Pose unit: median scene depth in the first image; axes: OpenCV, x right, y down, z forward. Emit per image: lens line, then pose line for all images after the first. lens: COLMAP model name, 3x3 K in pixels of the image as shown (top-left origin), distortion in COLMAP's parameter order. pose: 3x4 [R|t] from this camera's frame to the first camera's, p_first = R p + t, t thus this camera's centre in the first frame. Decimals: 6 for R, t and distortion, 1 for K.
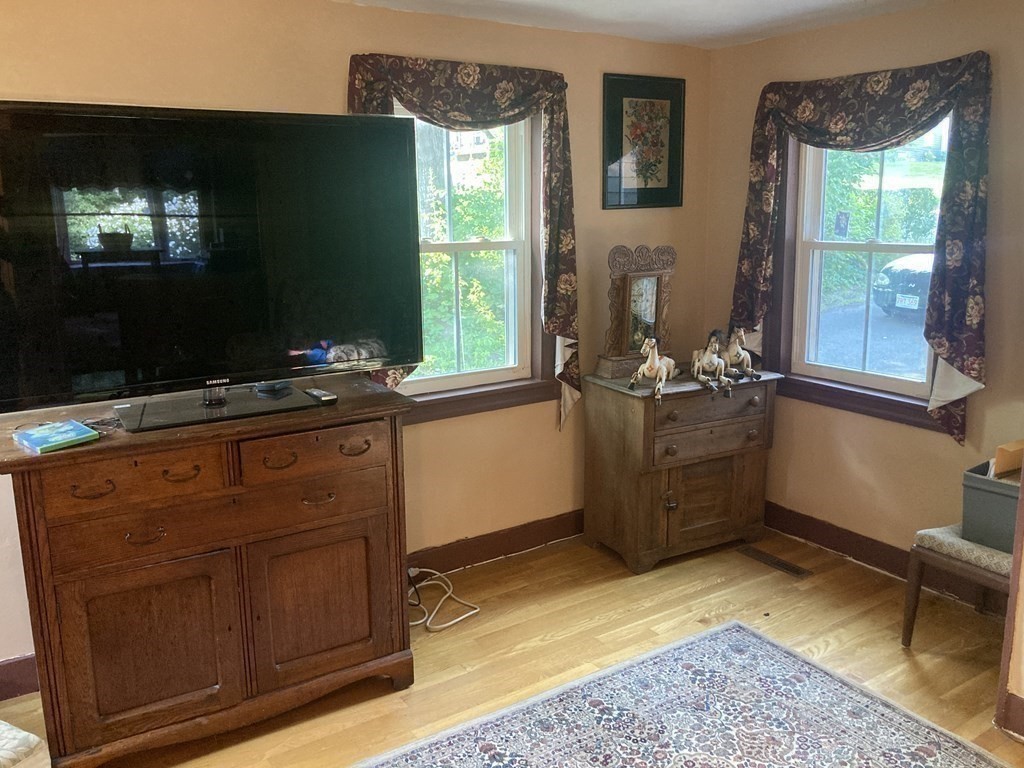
lens RADIAL K [[826.1, 0, 517.4], [0, 826.1, 386.1], [0, 0, 1]] dist [0.007764, -0.009284]
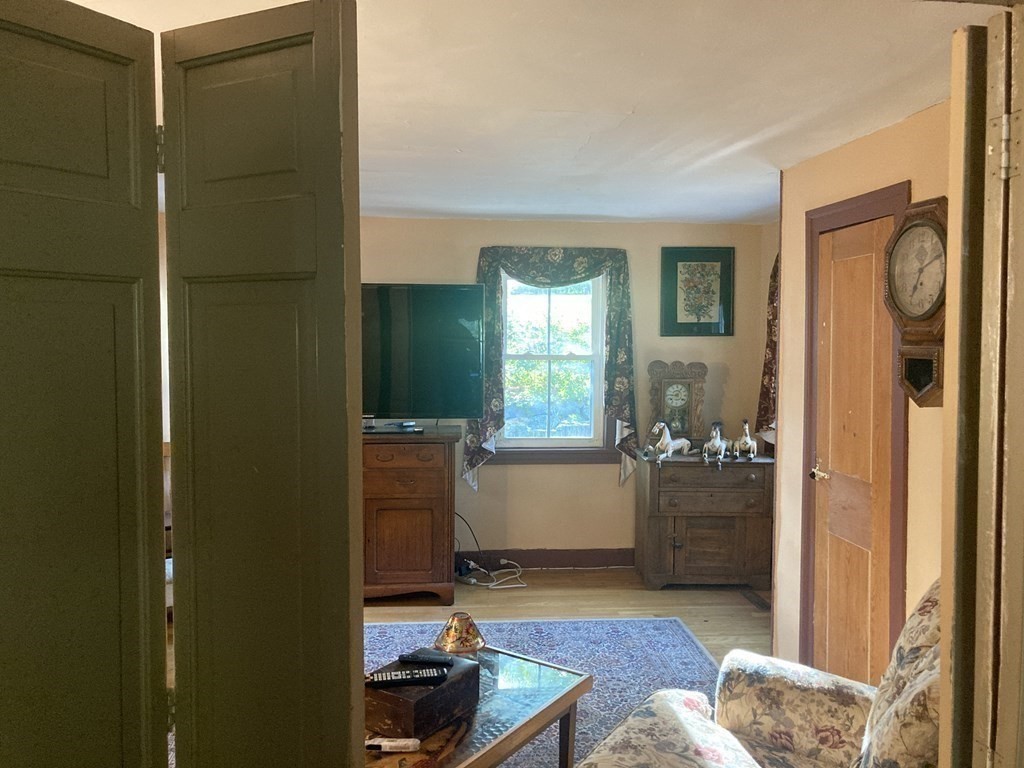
lens RADIAL K [[826.1, 0, 507.3], [0, 826.1, 377.0], [0, 0, 1]] dist [0.007764, -0.009284]
pose [[0.885611, 0.046444, -0.462100, 0.565589], [-0.117685, 0.984955, -0.126549, 0.076035], [0.449270, 0.166455, 0.877752, -0.405013]]
